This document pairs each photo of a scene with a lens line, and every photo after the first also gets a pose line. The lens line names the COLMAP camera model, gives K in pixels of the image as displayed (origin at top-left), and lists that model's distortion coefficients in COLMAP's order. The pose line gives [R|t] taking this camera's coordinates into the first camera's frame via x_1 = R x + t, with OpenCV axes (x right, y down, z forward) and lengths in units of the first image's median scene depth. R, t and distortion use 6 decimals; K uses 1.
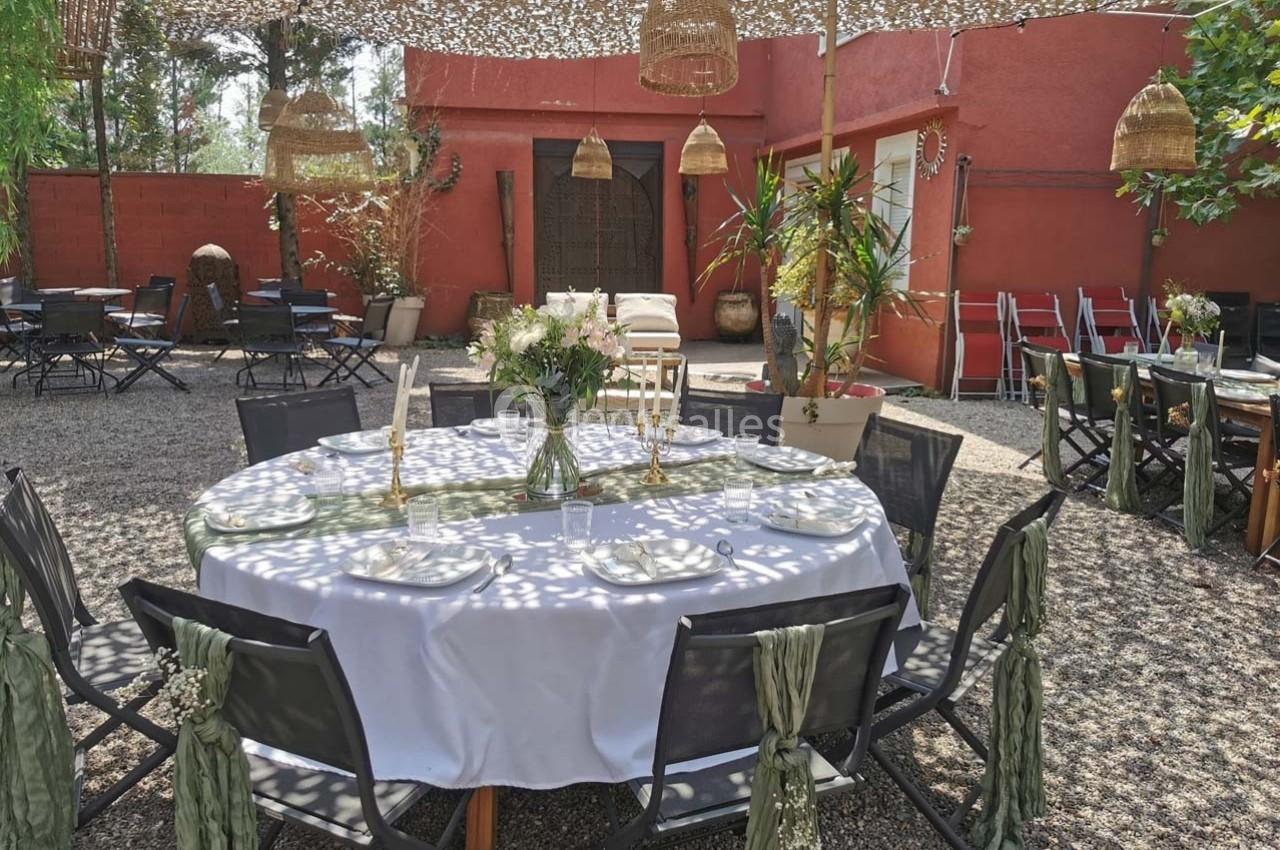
lens RADIAL K [[938.6, 0, 657.7], [0, 938.6, 425.9], [0, 0, 1]] dist [0.064193, -0.112127]
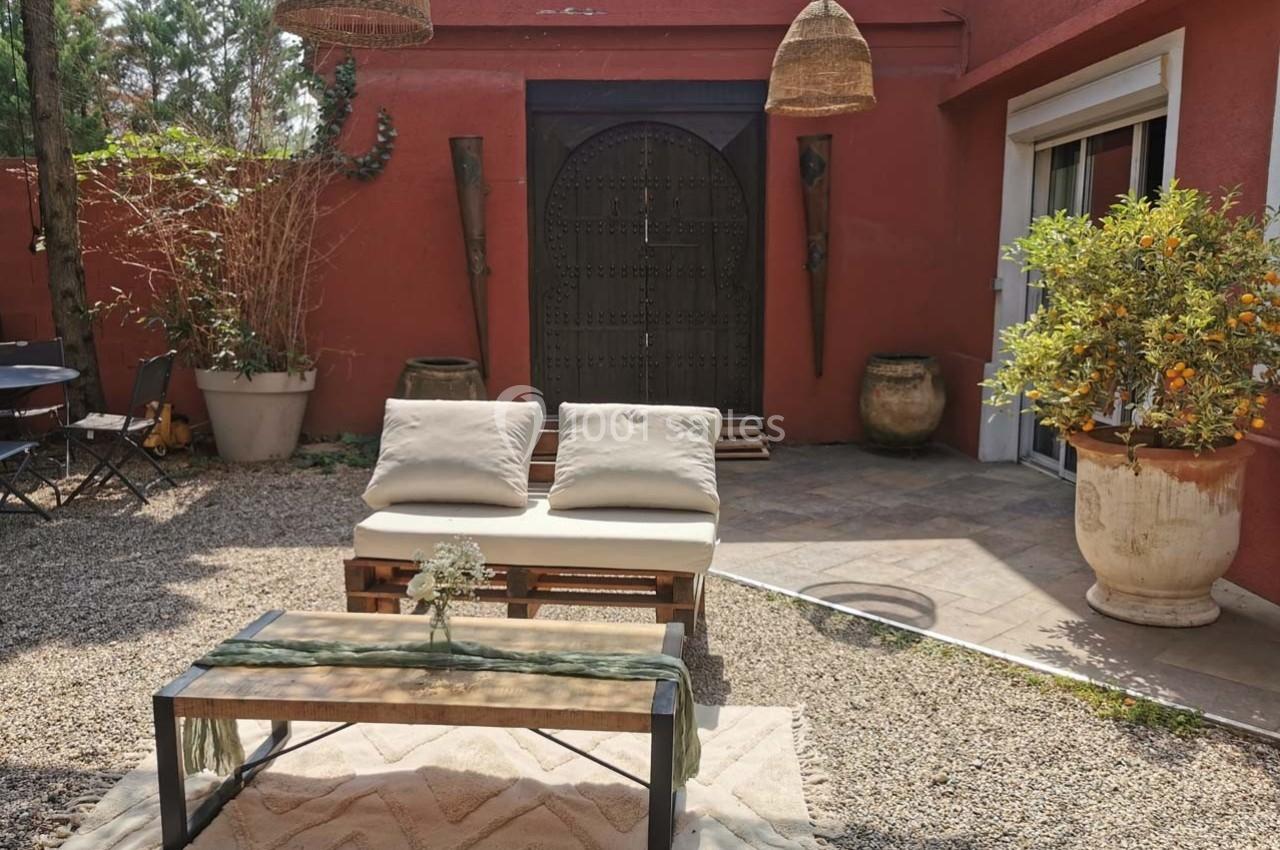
lens RADIAL K [[938.6, 0, 657.7], [0, 938.6, 425.9], [0, 0, 1]] dist [0.064193, -0.112127]
pose [[0.983047, 0.022302, -0.181995, 0.048572], [-0.026732, 0.999402, -0.021926, -0.095096], [0.181397, 0.026420, 0.983055, 0.486972]]
